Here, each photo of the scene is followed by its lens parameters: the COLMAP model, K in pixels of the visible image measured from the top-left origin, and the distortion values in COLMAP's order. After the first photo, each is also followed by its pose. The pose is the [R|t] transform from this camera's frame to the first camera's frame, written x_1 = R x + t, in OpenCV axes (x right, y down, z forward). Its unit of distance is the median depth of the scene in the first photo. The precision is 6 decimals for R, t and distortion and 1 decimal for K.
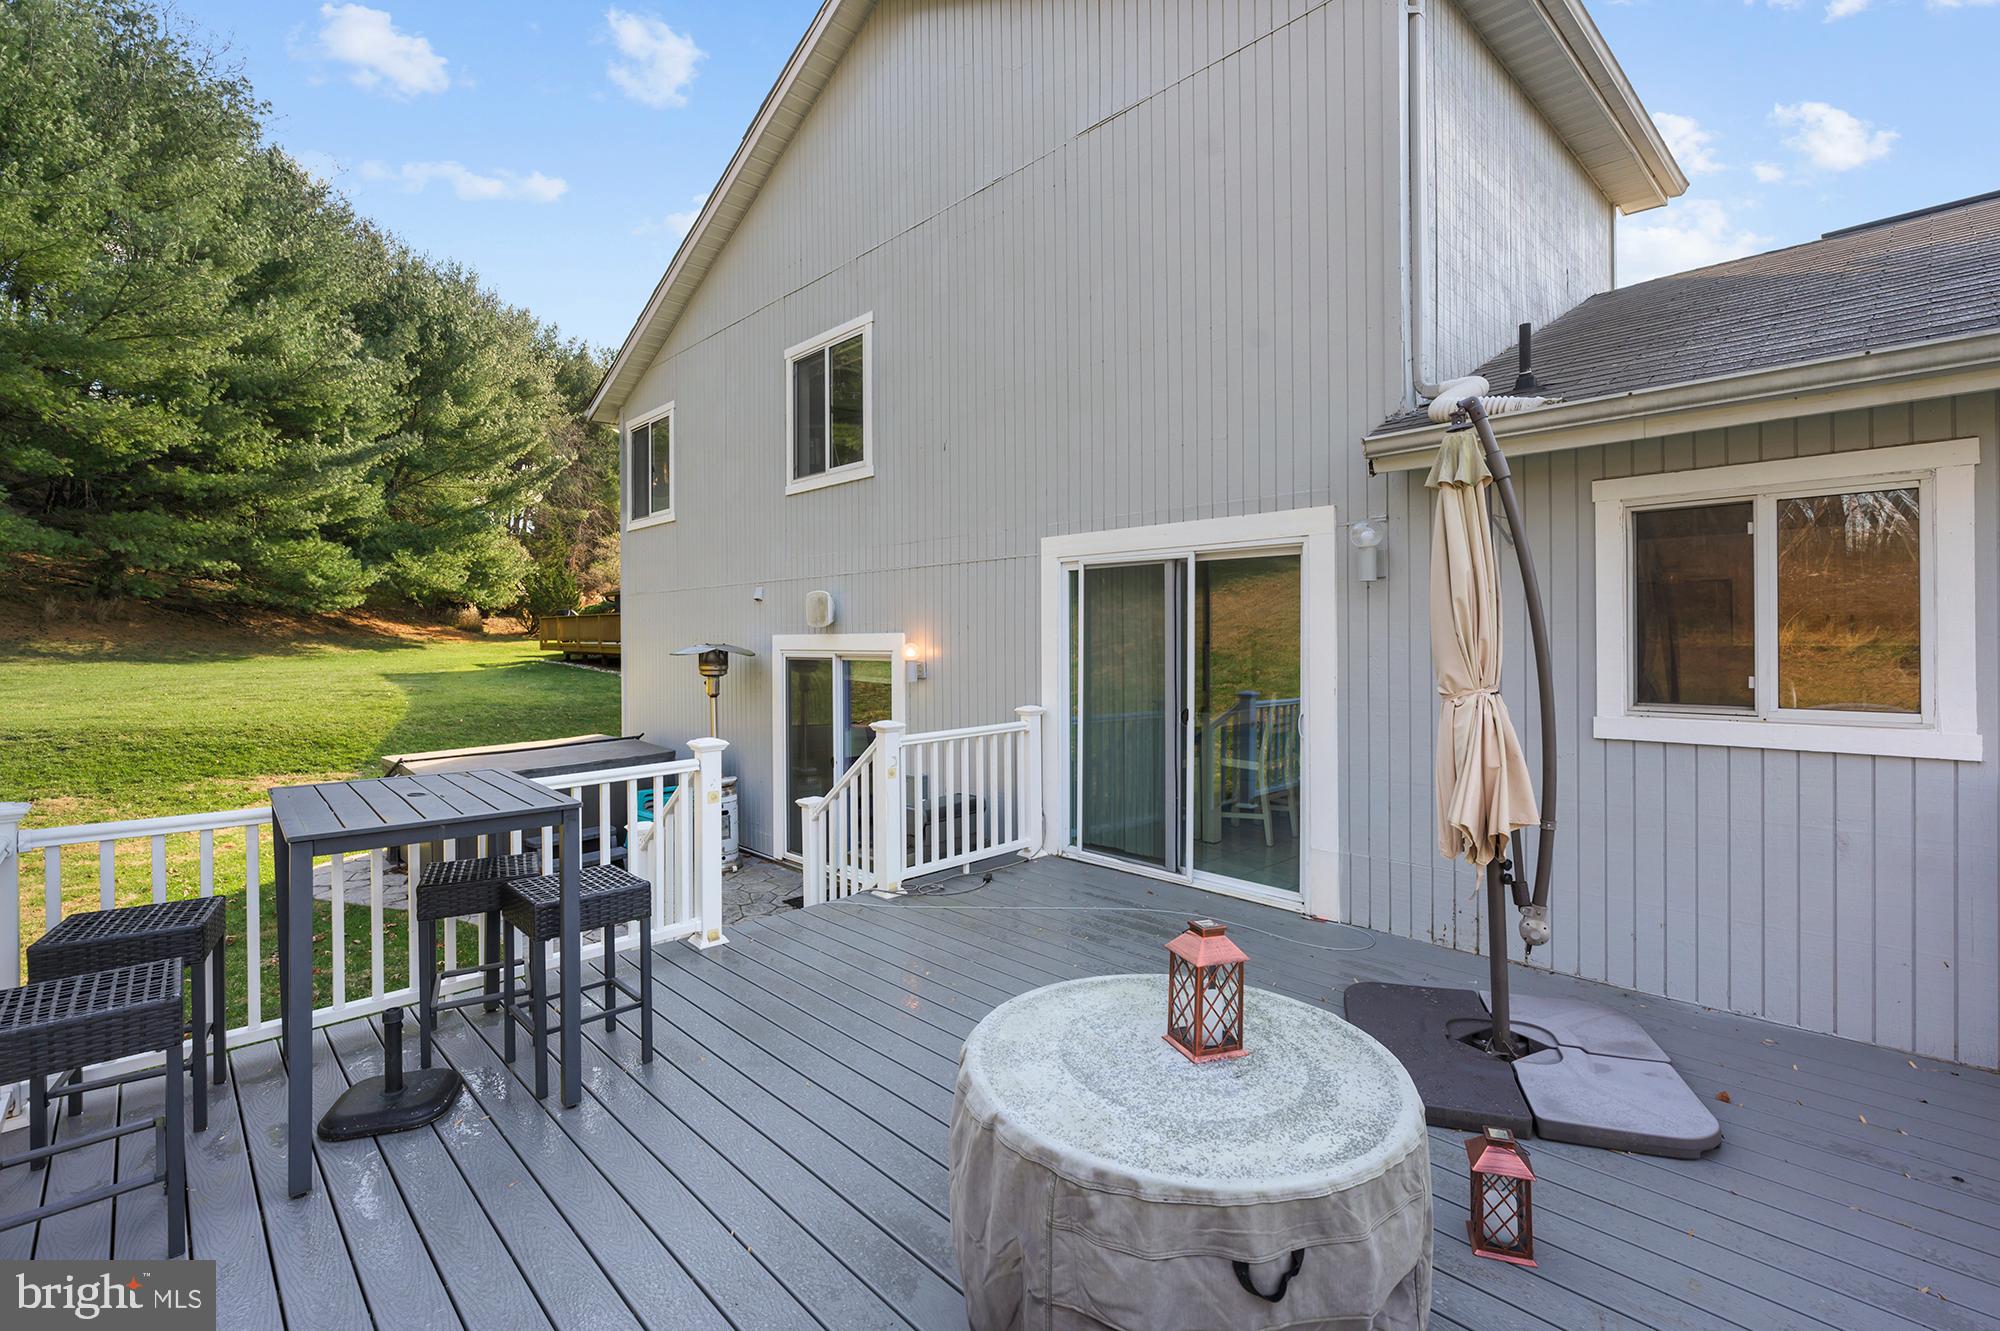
lens RADIAL K [[902.5, 0, 998.2], [0, 902.5, 644.5], [0, 0, 1]] dist [0.001917, -0.000244]
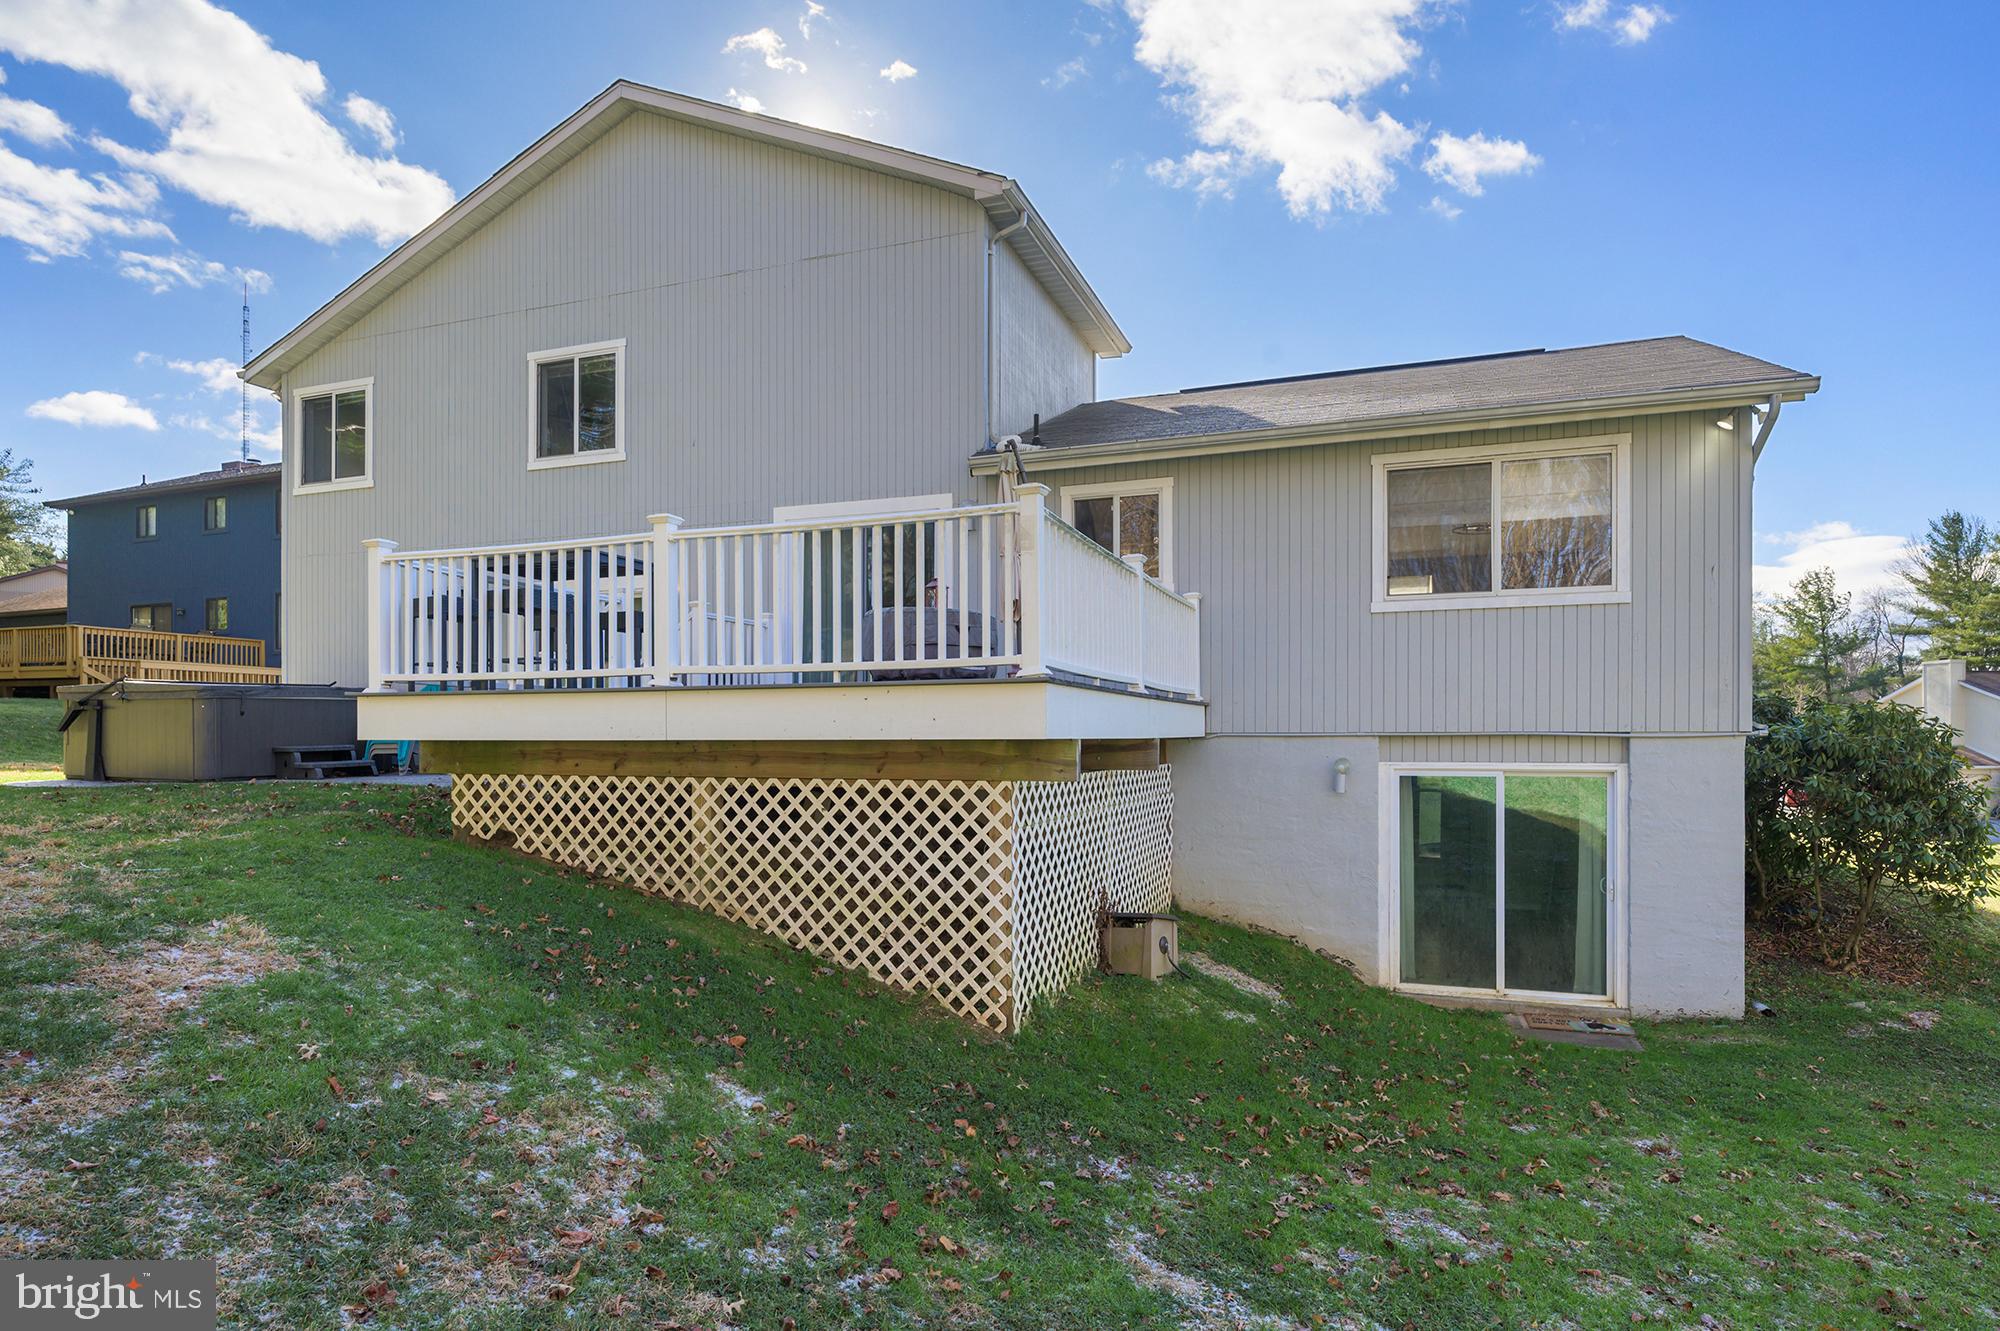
lens RADIAL K [[1049.5, 0, 1015.9], [0, 1049.5, 736.4], [0, 0, 1]] dist [-0.002012, 0.000269]
pose [[0.892569, 0.003372, 0.450898, -0.415069], [-0.000309, 0.999976, -0.006865, 0.305745], [-0.450910, 0.005988, 0.892549, -0.854096]]
